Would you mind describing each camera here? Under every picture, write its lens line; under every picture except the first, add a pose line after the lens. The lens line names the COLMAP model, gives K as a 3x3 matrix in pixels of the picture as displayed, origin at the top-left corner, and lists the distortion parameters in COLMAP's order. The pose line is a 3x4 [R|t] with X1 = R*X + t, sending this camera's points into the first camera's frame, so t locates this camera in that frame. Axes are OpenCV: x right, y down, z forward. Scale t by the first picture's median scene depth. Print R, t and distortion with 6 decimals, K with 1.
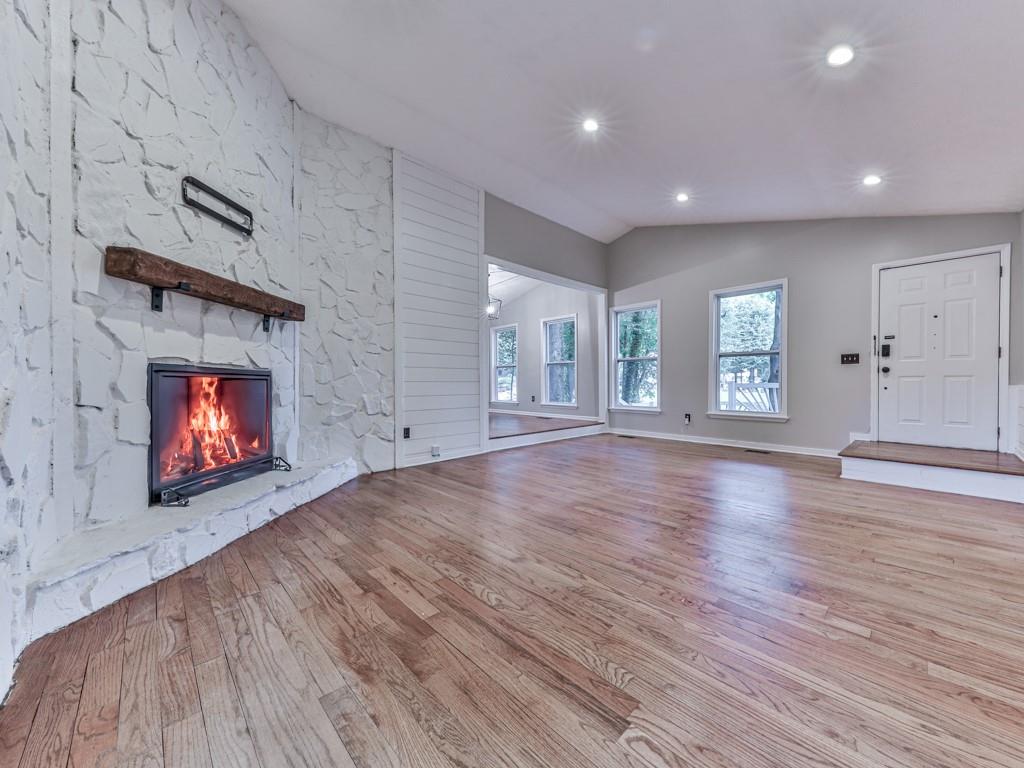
lens RADIAL K [[399.3, 0, 512.0], [0, 399.3, 384.0], [0, 0, 1]] dist [0.013299, -0.000048]
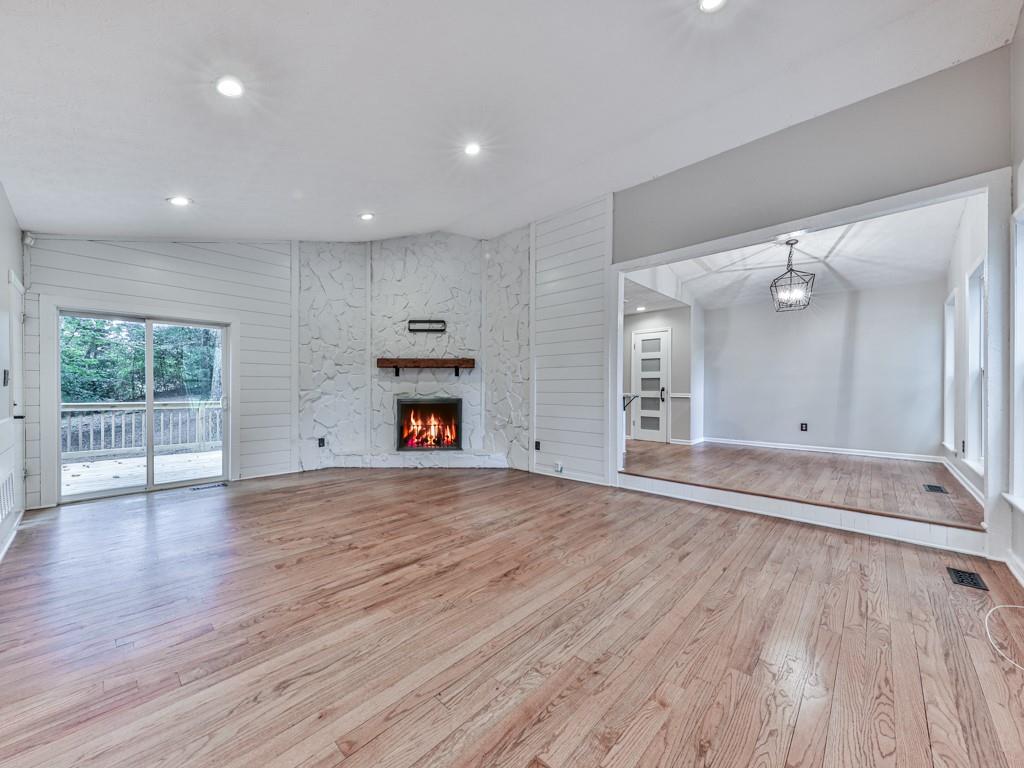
lens RADIAL K [[380.6, 0, 500.7], [0, 380.6, 389.2], [0, 0, 1]] dist [0.002253, -0.000044]
pose [[0.043675, 0.001359, -0.999045, 1.185590], [-0.002609, 0.999996, 0.001246, -0.068997], [0.999042, 0.002552, 0.043678, 1.092144]]
